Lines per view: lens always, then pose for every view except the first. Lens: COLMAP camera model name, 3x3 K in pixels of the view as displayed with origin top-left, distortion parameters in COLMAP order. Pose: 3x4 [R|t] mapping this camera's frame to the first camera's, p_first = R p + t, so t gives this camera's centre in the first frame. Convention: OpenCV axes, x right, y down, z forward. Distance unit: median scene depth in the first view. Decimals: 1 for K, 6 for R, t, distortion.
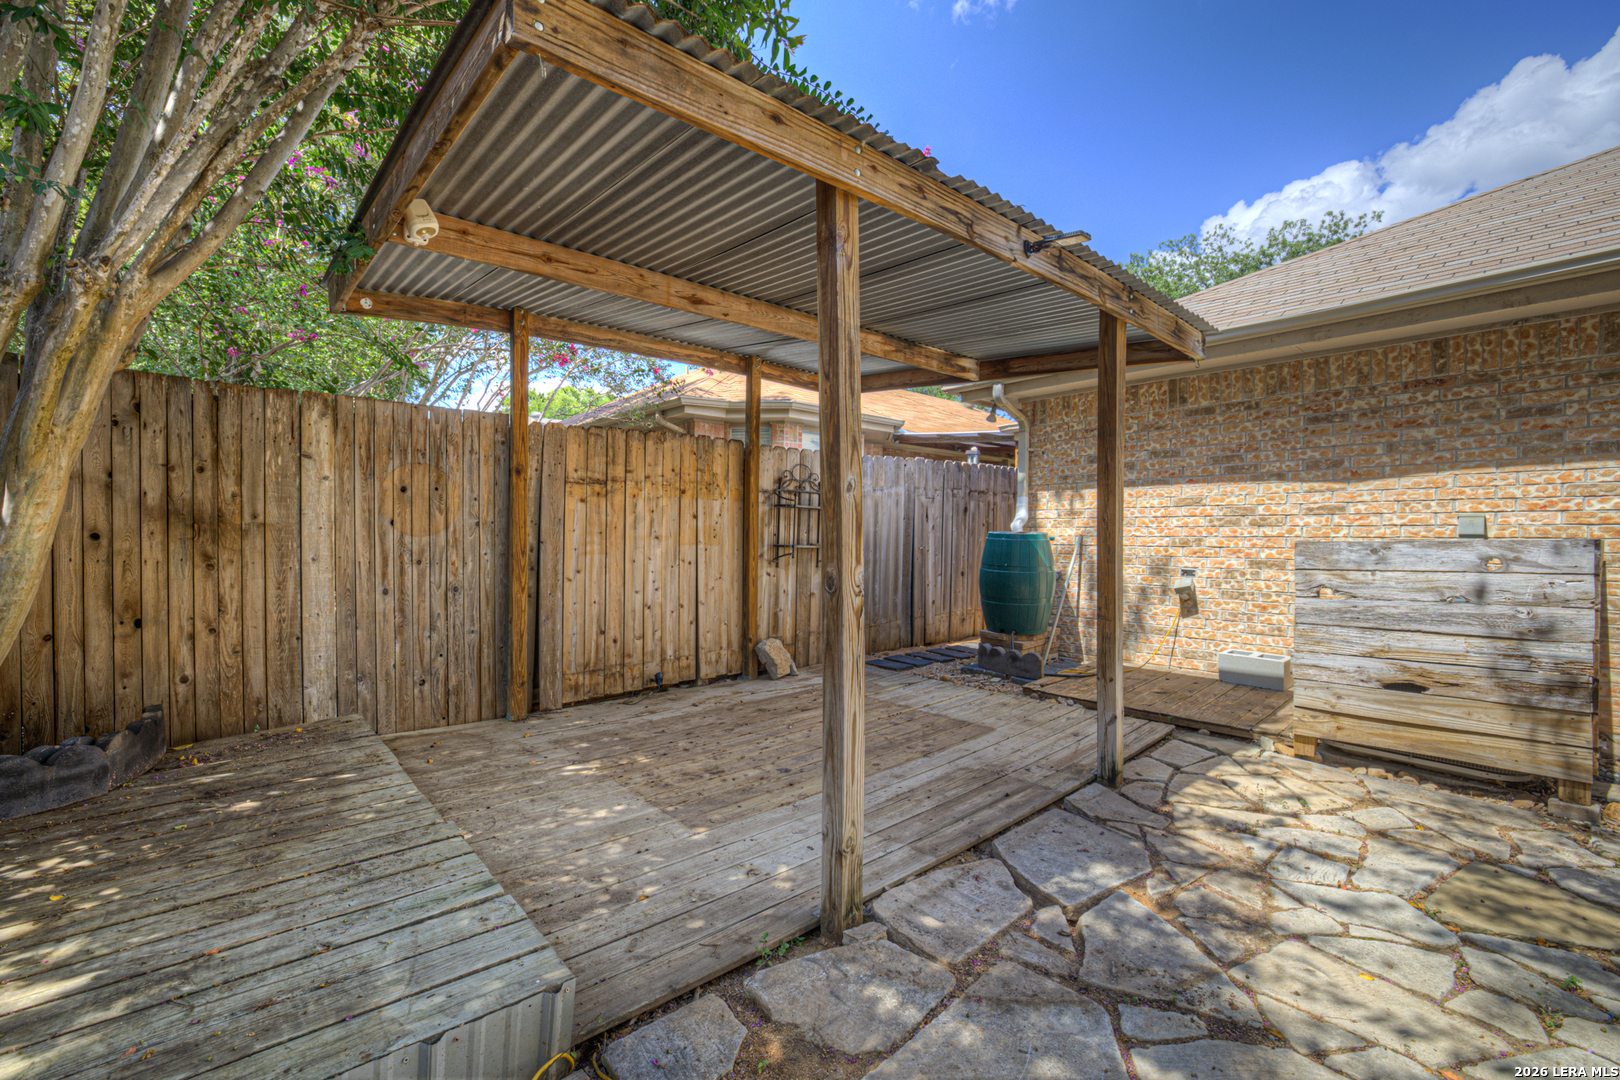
lens RADIAL K [[692.2, 0, 803.3], [0, 692.2, 538.9], [0, 0, 1]] dist [-0.023938, 0.006256]
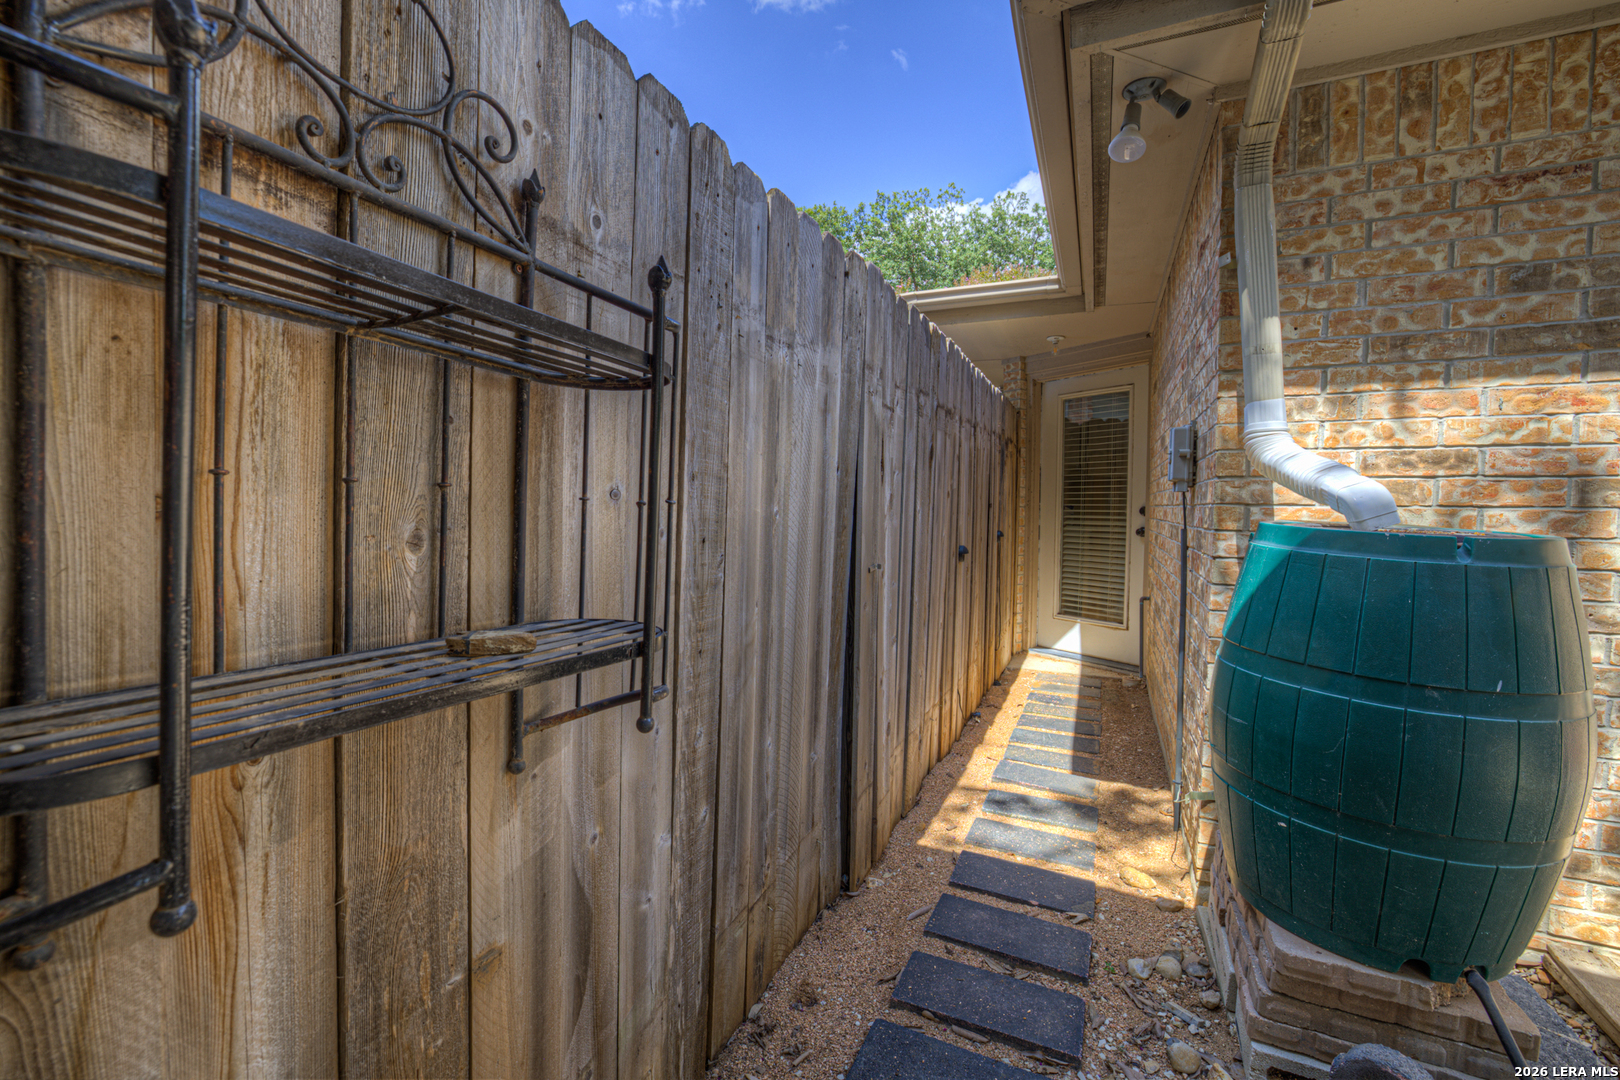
lens RADIAL K [[692.2, 0, 808.4], [0, 692.2, 540.3], [0, 0, 1]] dist [-0.023938, 0.006256]
pose [[0.898468, -0.017372, 0.438696, 0.020476], [-0.001466, 0.999093, 0.042567, -0.021423], [-0.439037, -0.038888, 0.897627, 1.302358]]
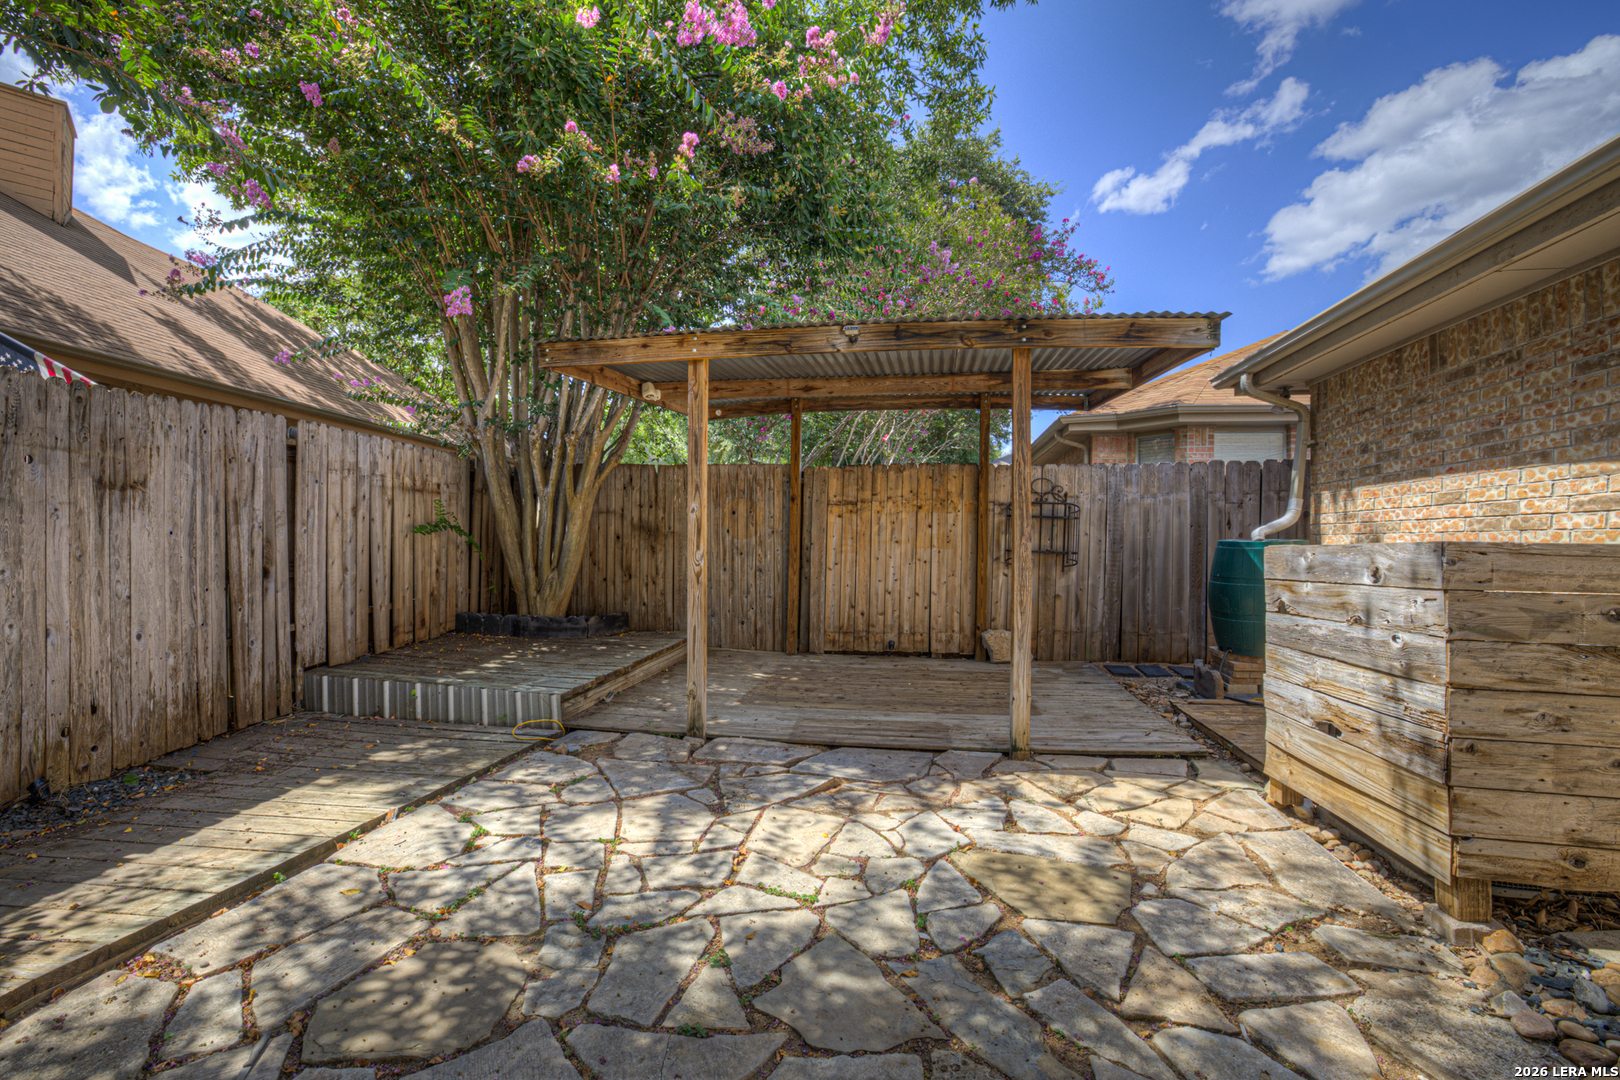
lens RADIAL K [[692.2, 0, 802.6], [0, 692.2, 539.6], [0, 0, 1]] dist [-0.023938, 0.006256]
pose [[0.621188, 0.003085, -0.783656, 0.949563], [-0.016778, 0.999815, -0.009364, 0.011597], [0.783482, 0.018965, 0.621125, 0.013919]]
